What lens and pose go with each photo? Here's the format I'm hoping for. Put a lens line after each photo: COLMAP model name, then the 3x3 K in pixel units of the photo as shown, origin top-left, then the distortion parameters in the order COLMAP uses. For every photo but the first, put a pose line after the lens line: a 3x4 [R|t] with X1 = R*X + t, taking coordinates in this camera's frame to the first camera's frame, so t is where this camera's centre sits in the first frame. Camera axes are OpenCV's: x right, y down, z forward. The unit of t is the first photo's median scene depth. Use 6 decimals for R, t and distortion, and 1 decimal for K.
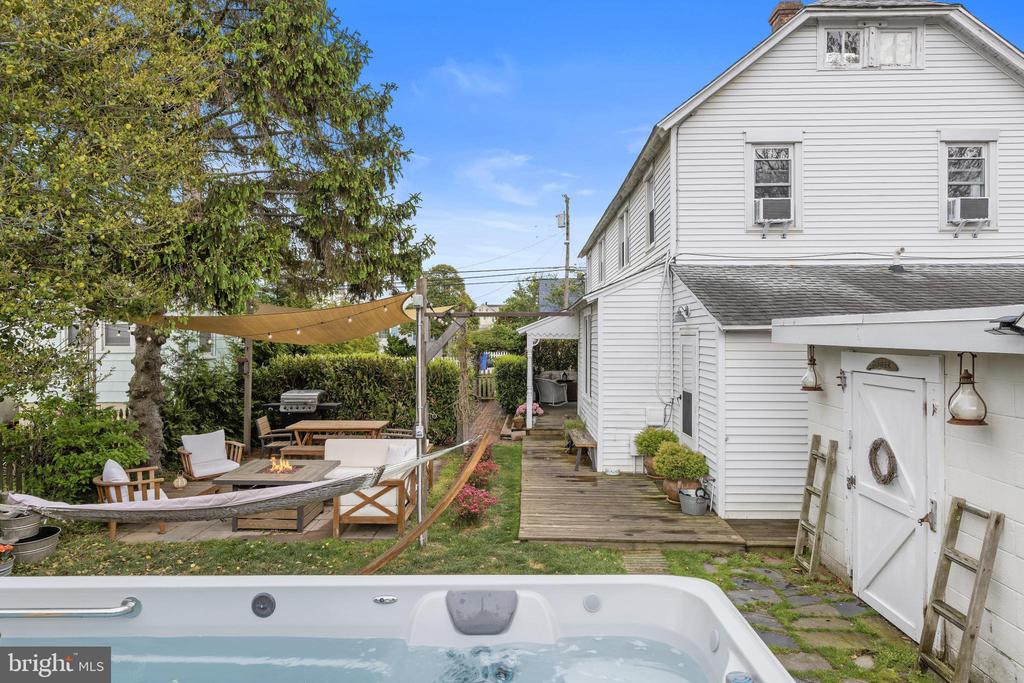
lens RADIAL K [[627.7, 0, 512.4], [0, 627.7, 333.5], [0, 0, 1]] dist [0.005953, -0.000011]
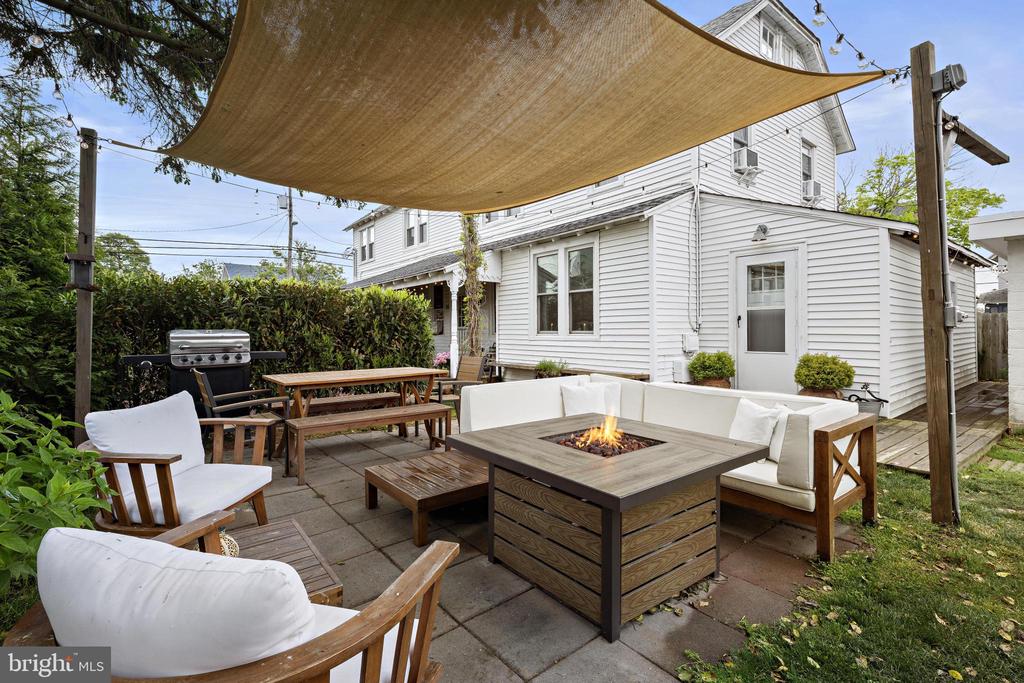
lens RADIAL K [[468.2, 0, 517.9], [0, 468.2, 330.7], [0, 0, 1]] dist [0.002120, 0.001014]
pose [[0.768558, -0.008884, 0.639718, -0.476990], [0.004688, 0.999955, 0.008254, 0.110902], [-0.639762, -0.003345, 0.768565, 0.627373]]
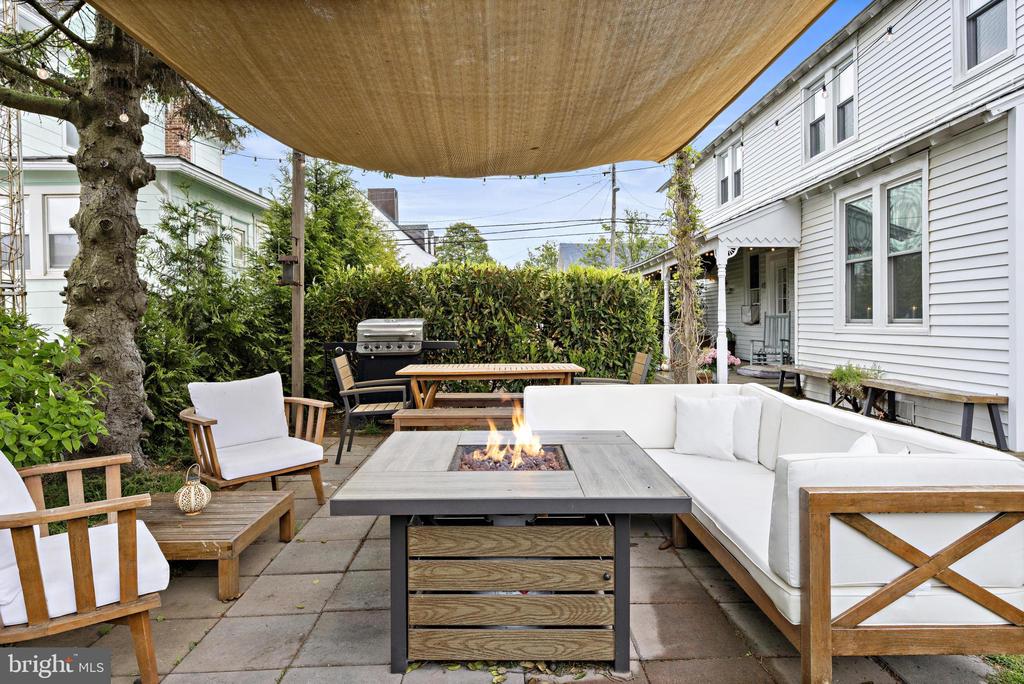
lens RADIAL K [[627.9, 0, 513.8], [0, 627.9, 324.9], [0, 0, 1]] dist [0.004512, 0.001203]
pose [[0.999607, -0.011597, 0.025531, -0.293388], [0.011295, 0.999865, 0.011947, 0.112481], [-0.025666, -0.011654, 0.999603, 0.527422]]
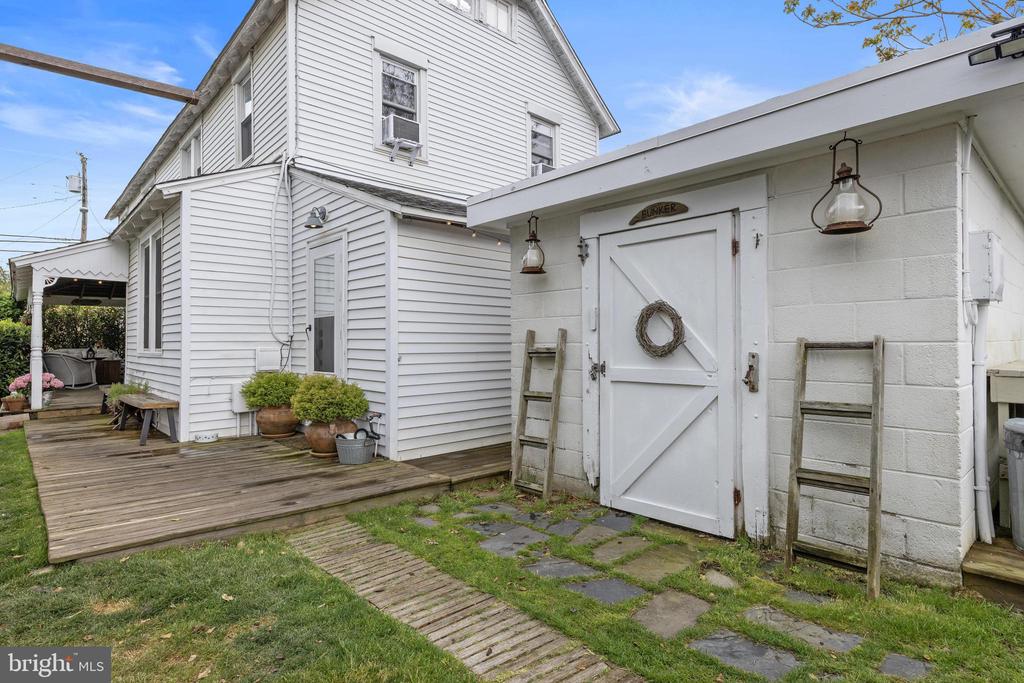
lens RADIAL K [[538.4, 0, 516.6], [0, 538.4, 336.7], [0, 0, 1]] dist [0.006553, 0.000634]
pose [[0.714148, 0.004942, 0.699977, -0.017267], [0.001490, 0.999962, -0.008580, 0.114838], [-0.699993, 0.007170, 0.714114, 0.331036]]
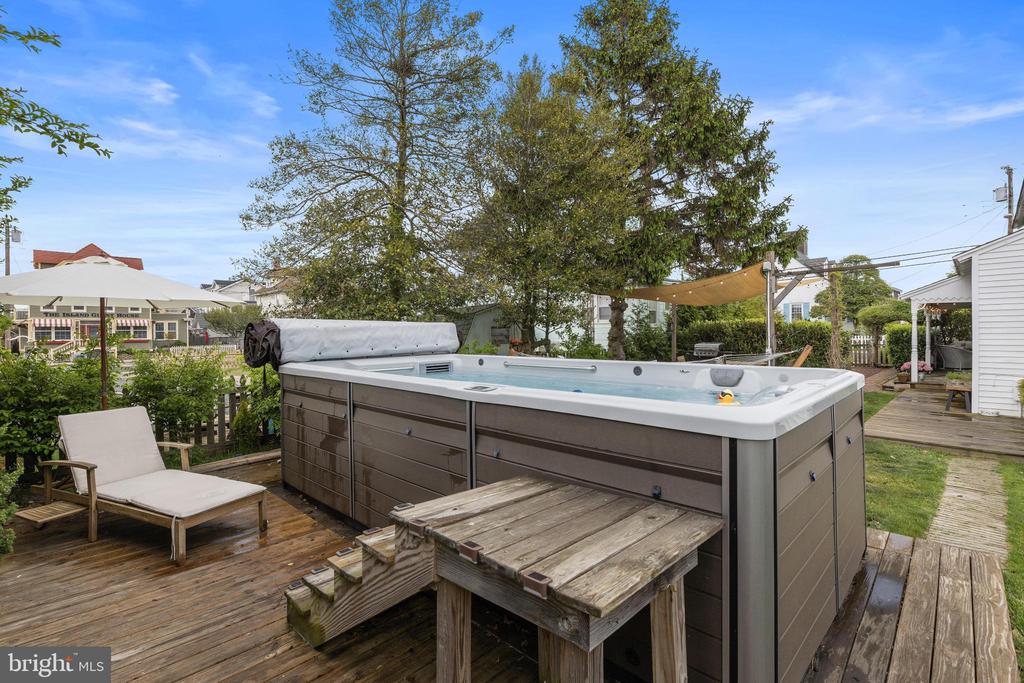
lens RADIAL K [[468.2, 0, 517.9], [0, 468.2, 330.7], [0, 0, 1]] dist [0.002120, 0.001014]
pose [[0.727010, -0.007743, -0.686583, 0.128508], [0.015282, 0.999871, 0.004905, 0.060977], [0.686457, -0.014058, 0.727035, -0.161552]]
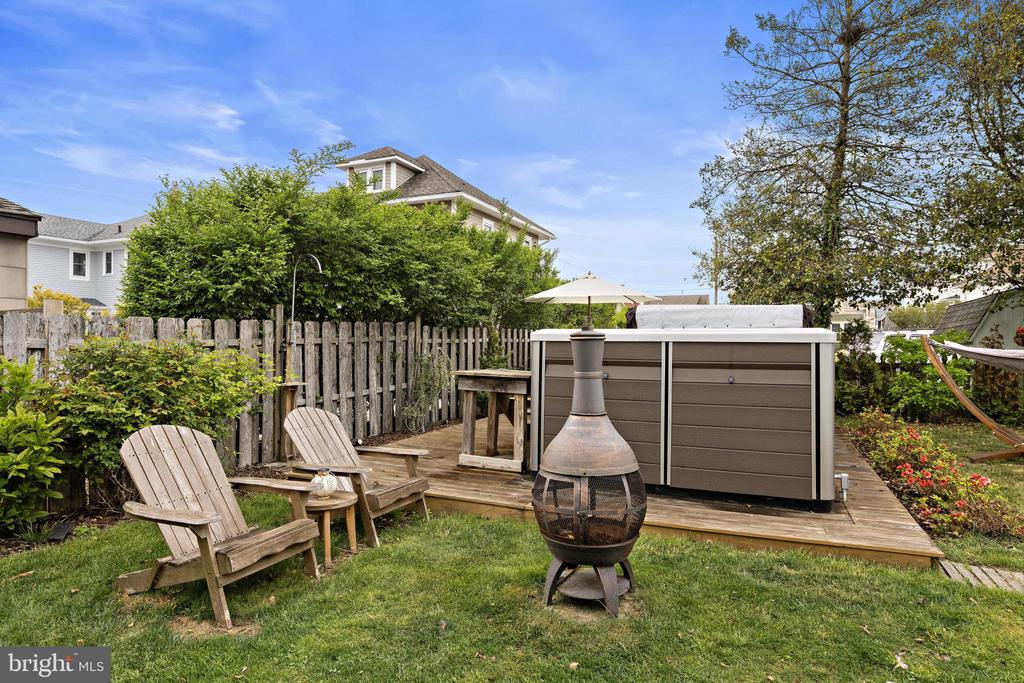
lens RADIAL K [[581.8, 0, 512.0], [0, 581.8, 341.5], [0, 0, 1]] dist [-0.002564, -0.000406]
pose [[-0.391461, 0.003193, -0.920189, 0.538195], [-0.004077, 0.999978, 0.005204, 0.101918], [0.920186, 0.005789, -0.391440, 0.201739]]
